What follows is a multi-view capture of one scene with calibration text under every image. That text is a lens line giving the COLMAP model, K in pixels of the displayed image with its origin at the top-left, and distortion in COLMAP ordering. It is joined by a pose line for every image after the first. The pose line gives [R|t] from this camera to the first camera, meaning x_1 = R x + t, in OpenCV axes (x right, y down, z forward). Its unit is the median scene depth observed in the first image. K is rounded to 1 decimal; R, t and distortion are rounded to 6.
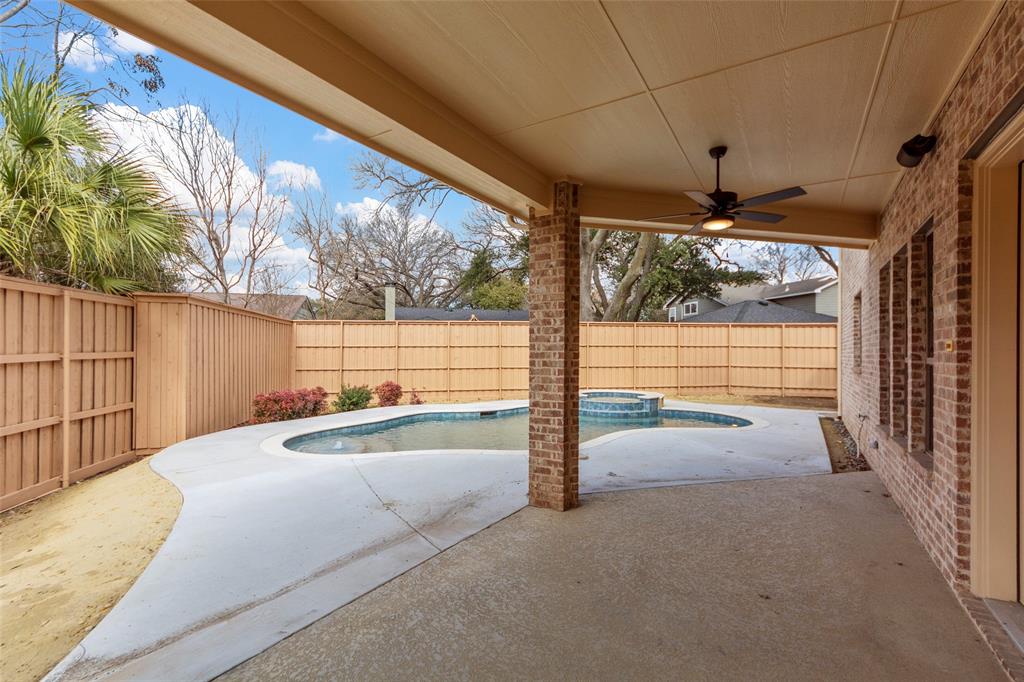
lens RADIAL K [[433.9, 0, 512.7], [0, 433.9, 346.2], [0, 0, 1]] dist [0.001298, 0.000080]
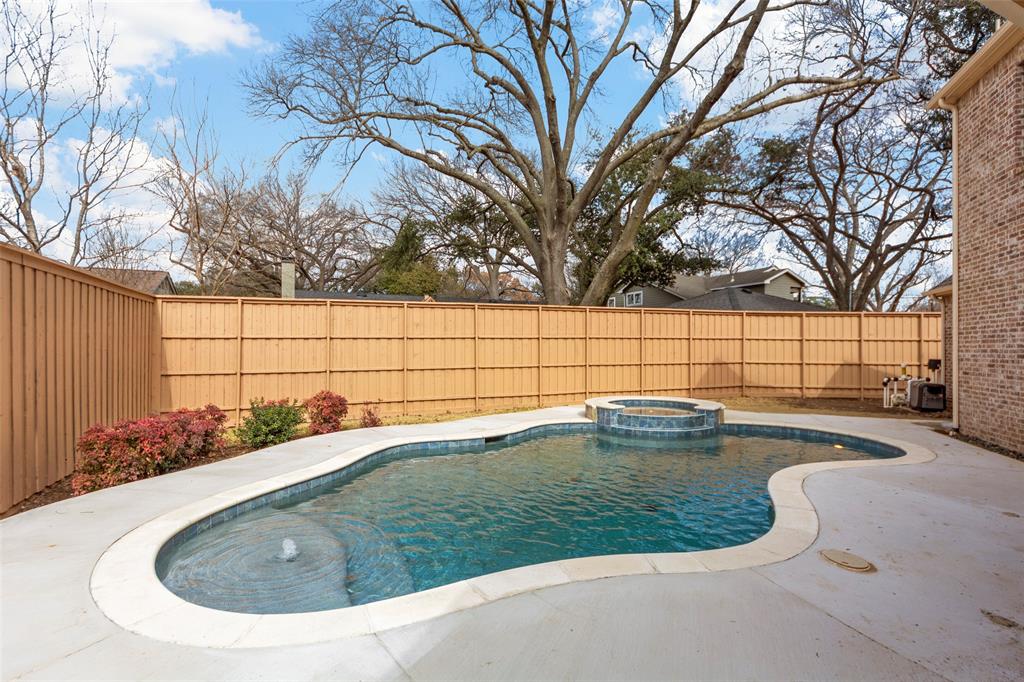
lens RADIAL K [[475.3, 0, 512.0], [0, 475.3, 341.0], [0, 0, 1]] dist [-0.001734, -0.000418]
pose [[0.982070, 0.000955, 0.188513, -0.122621], [-0.001363, 0.999997, 0.002034, 0.003571], [-0.188510, -0.002254, 0.982069, 0.214756]]
